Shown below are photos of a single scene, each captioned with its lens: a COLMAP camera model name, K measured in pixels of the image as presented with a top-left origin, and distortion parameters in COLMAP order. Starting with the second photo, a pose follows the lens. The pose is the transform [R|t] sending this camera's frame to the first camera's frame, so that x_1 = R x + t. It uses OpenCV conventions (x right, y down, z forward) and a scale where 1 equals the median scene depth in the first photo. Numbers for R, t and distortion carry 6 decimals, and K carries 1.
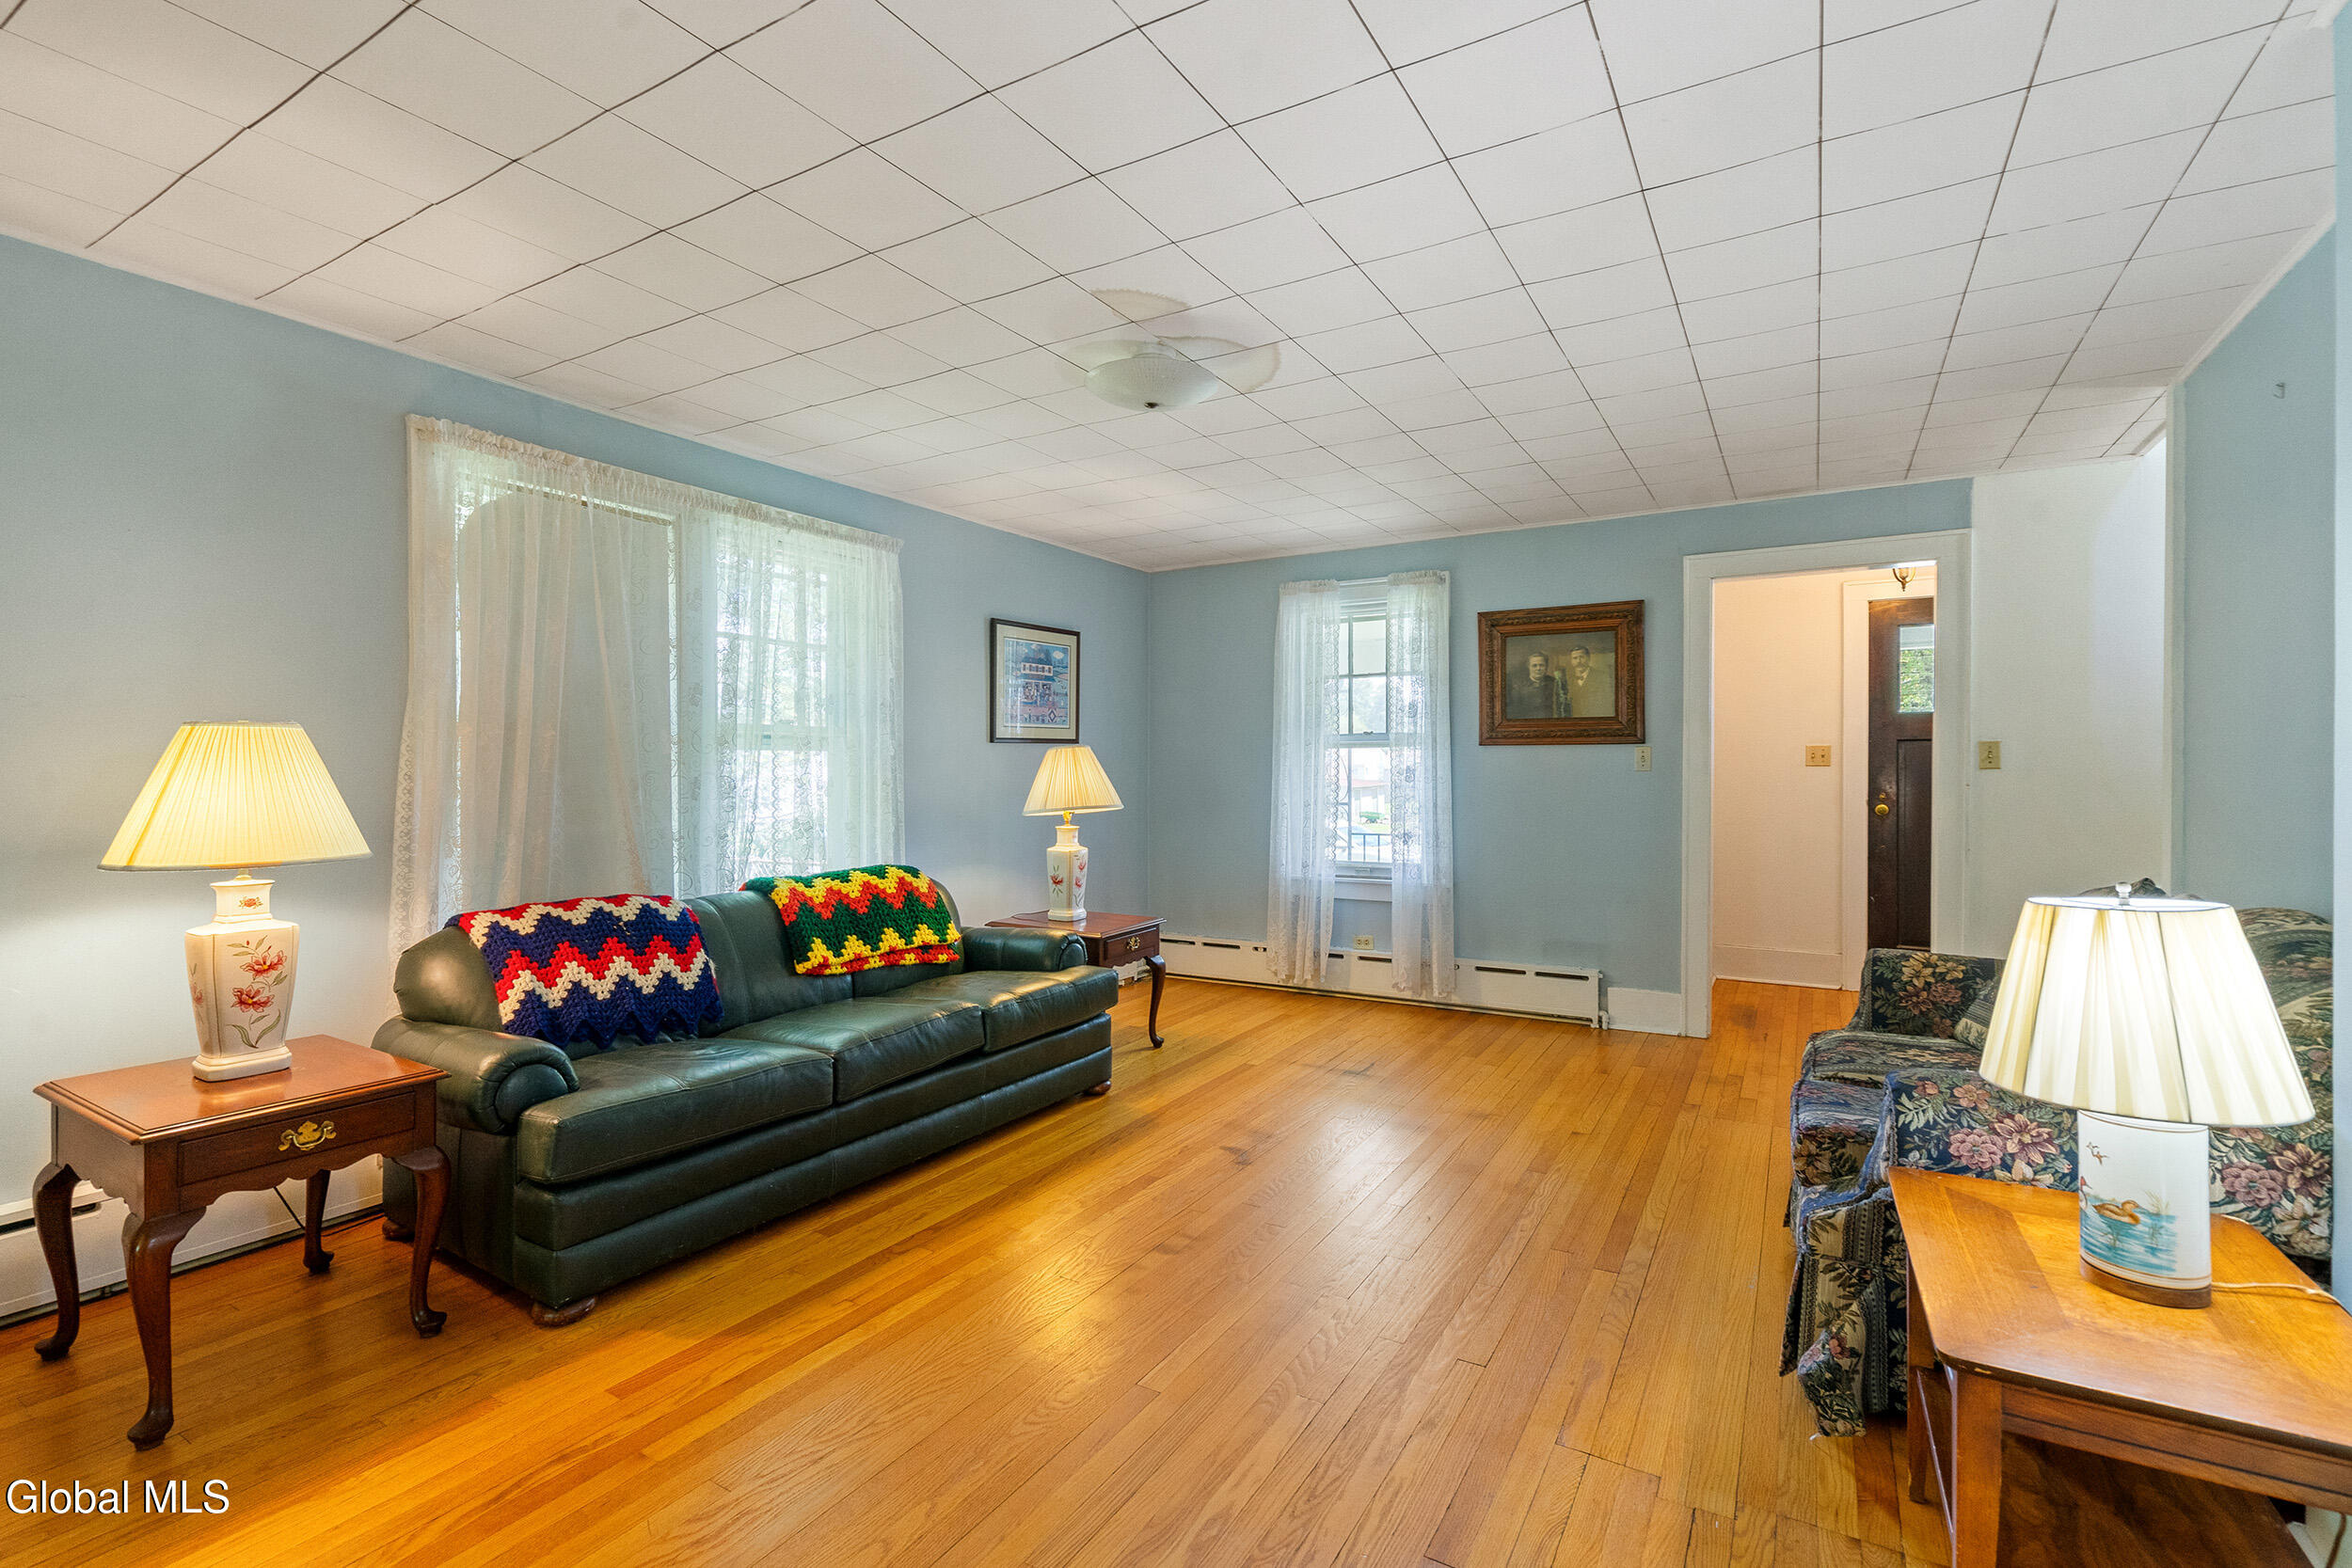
lens RADIAL K [[1090.4, 0, 1173.2], [0, 1090.4, 779.0], [0, 0, 1]] dist [-0.012854, -0.000400]
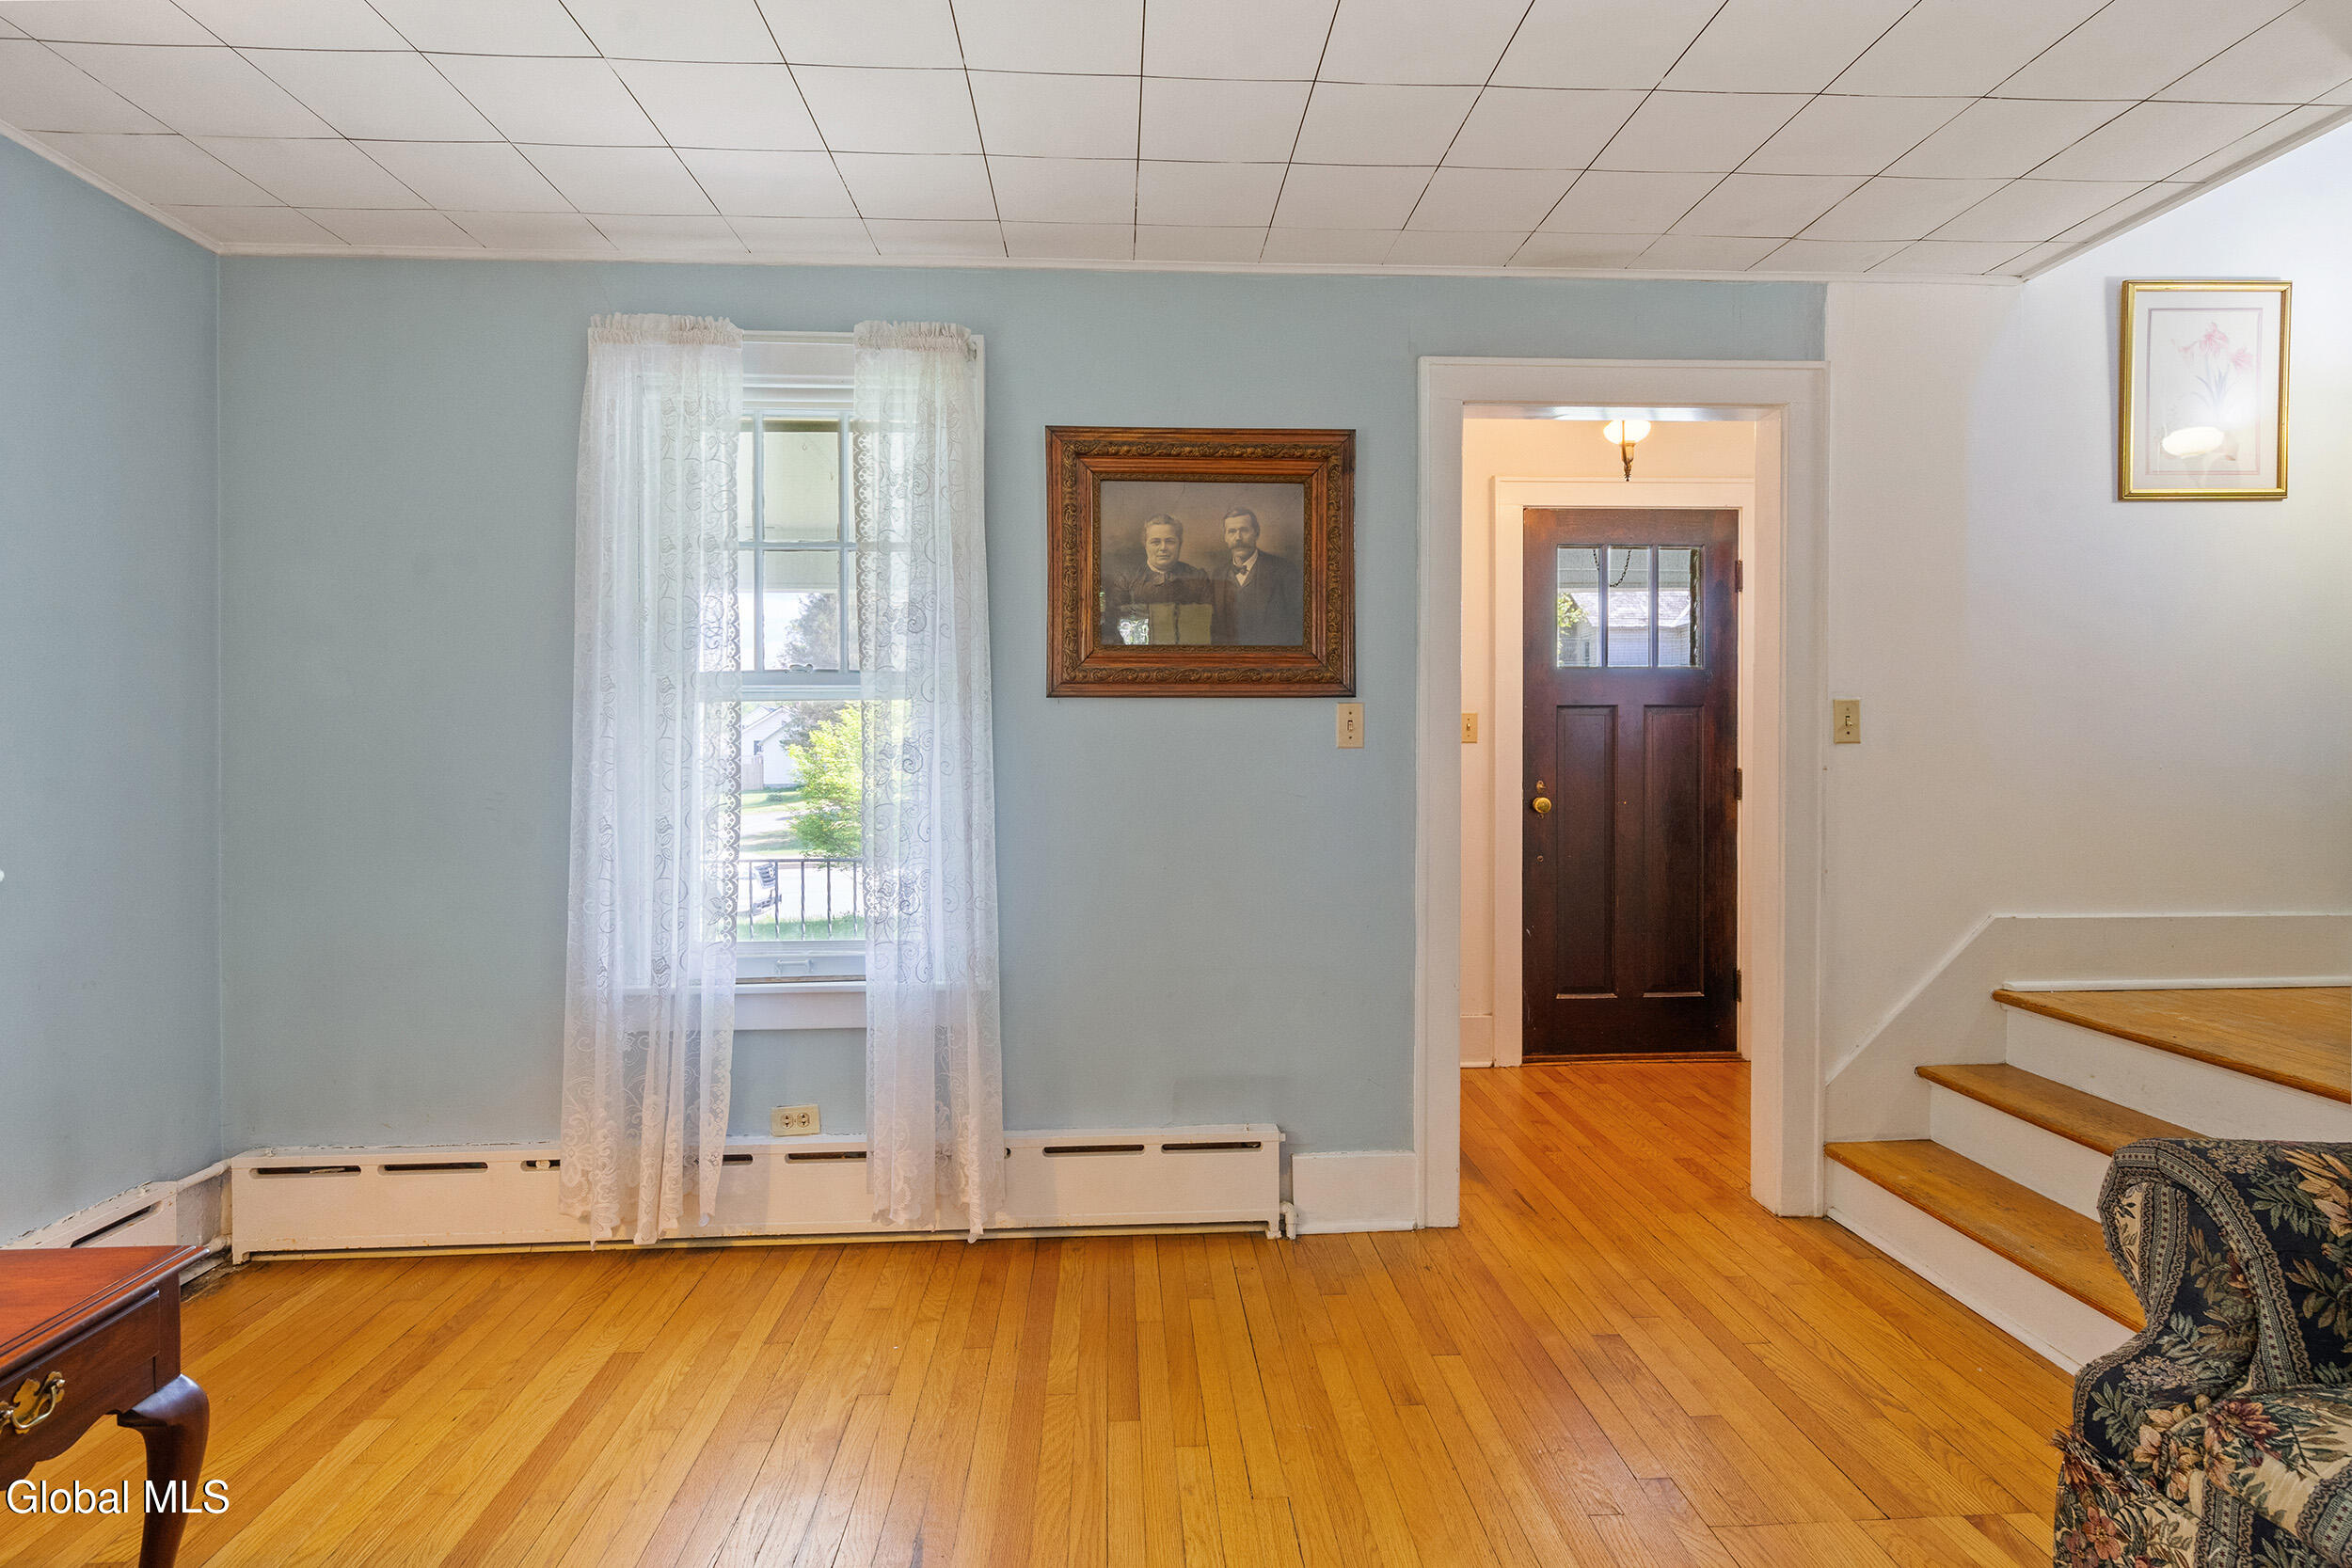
lens RADIAL K [[1211.5, 0, 1184.0], [0, 1211.5, 765.4], [0, 0, 1]] dist [0.012917, -0.000782]
pose [[0.830202, -0.006221, 0.557429, 0.025348], [0.007556, 0.999971, -0.000093, 0.000647], [-0.557412, 0.004289, 0.830225, 0.508775]]
